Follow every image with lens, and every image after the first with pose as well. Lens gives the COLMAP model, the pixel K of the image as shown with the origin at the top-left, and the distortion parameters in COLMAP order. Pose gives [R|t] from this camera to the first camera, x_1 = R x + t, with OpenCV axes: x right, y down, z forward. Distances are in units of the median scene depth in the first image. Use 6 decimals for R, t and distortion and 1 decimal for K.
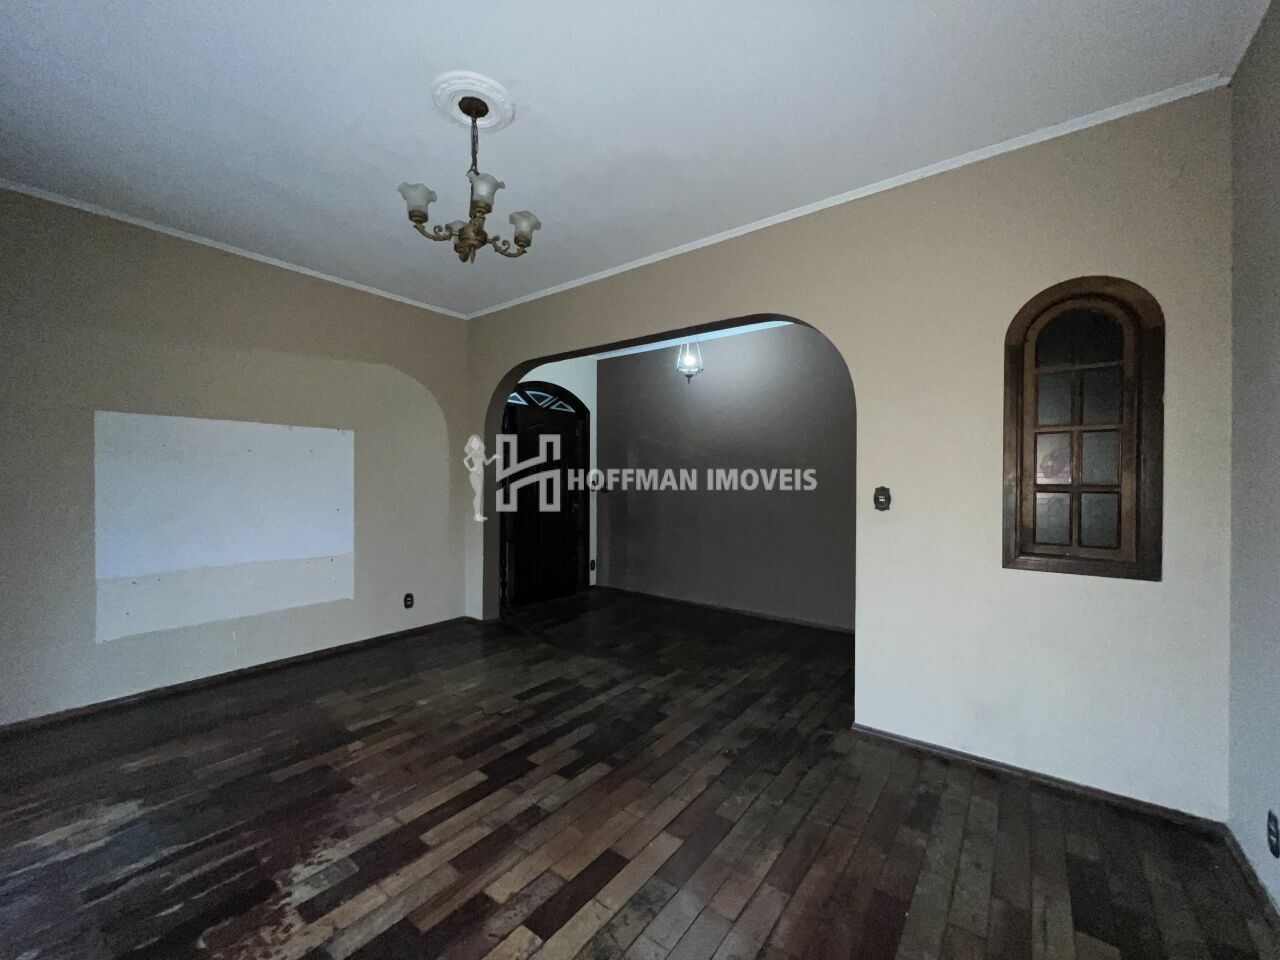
lens RADIAL K [[511.9, 0, 639.0], [0, 511.9, 483.2], [0, 0, 1]] dist [0.001038, -0.000189]
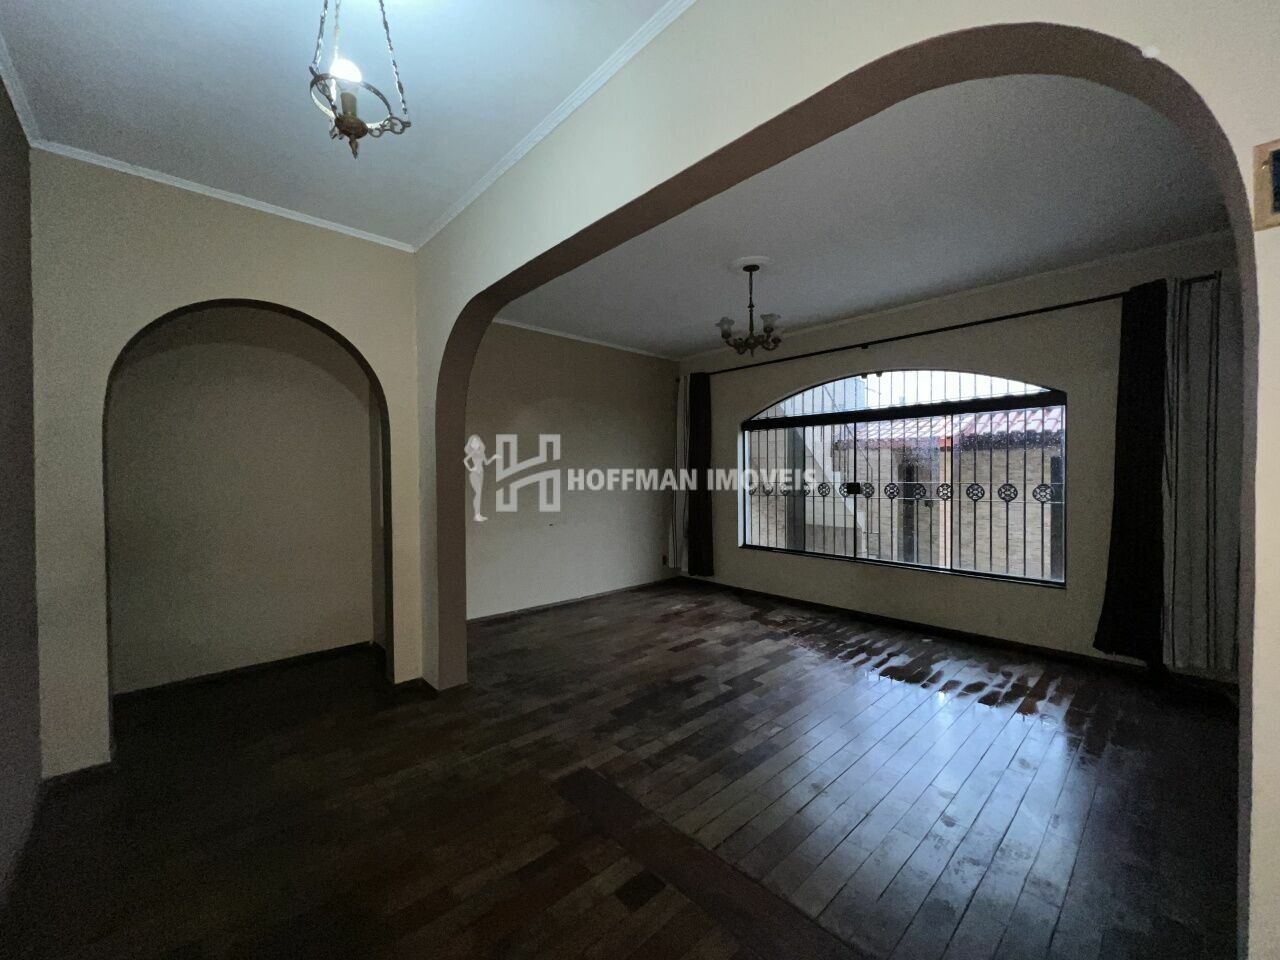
lens RADIAL K [[511.9, 0, 641.5], [0, 511.9, 484.0], [0, 0, 1]] dist [0.001038, -0.000189]
pose [[-0.986392, 0.005504, 0.164321, -0.157474], [0.007179, 0.999928, 0.009600, -0.009453], [-0.164257, 0.010649, -0.986360, 1.783265]]
